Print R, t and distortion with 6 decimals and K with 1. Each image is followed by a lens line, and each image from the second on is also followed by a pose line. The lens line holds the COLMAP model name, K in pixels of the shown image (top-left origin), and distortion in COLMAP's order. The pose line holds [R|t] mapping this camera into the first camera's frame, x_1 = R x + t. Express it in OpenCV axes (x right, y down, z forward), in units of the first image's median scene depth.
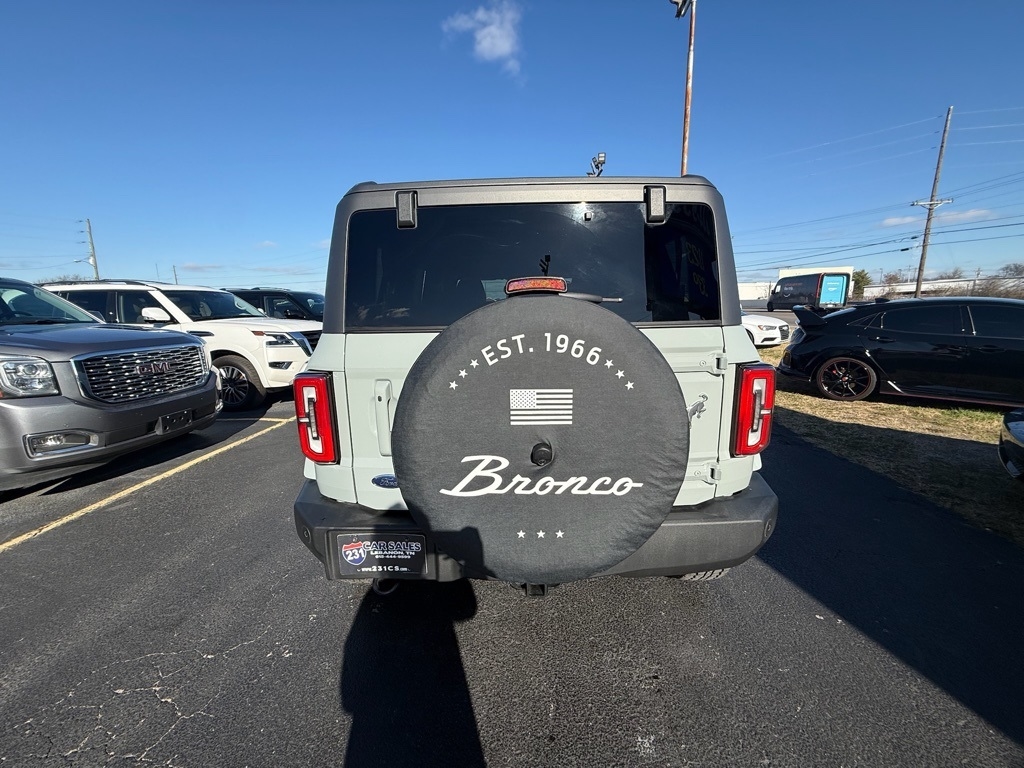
lens RADIAL K [[407.8, 0, 512.7], [0, 407.8, 385.7], [0, 0, 1]] dist [-0.001572, 0.000663]
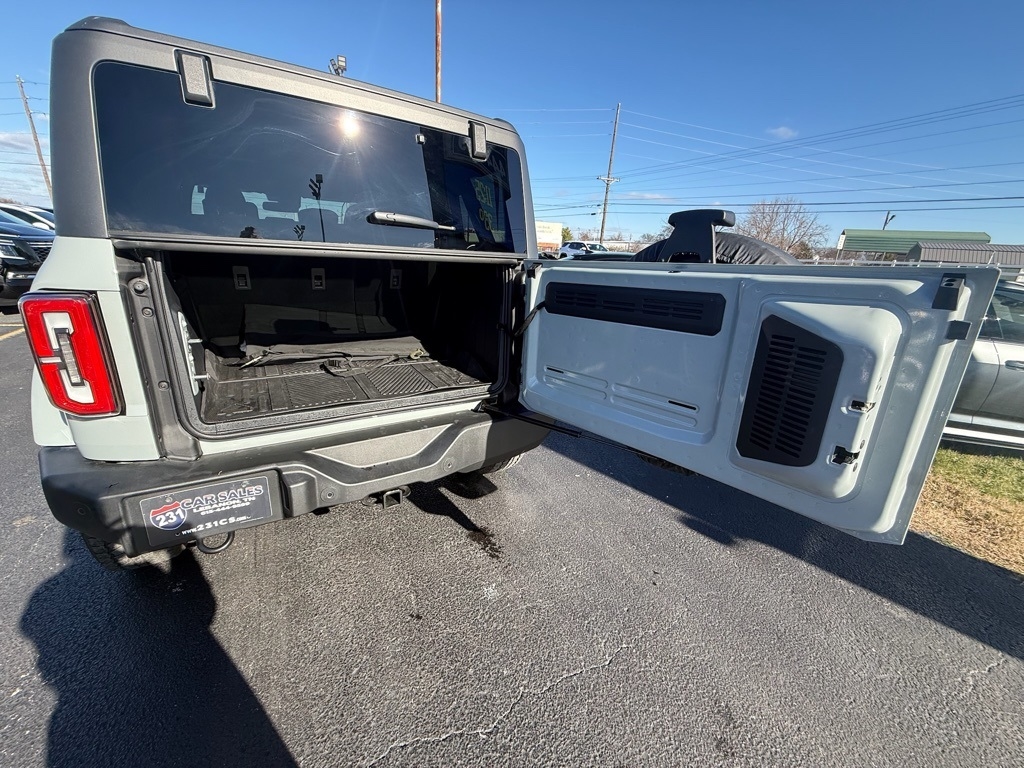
lens RADIAL K [[411.4, 0, 512.0], [0, 411.4, 384.0], [0, 0, 1]] dist [0.009963, 0.000139]
pose [[0.838030, -0.105744, 0.535280, -0.227608], [0.033011, 0.989069, 0.143708, 0.047242], [-0.544625, -0.102762, 0.832360, -0.049600]]
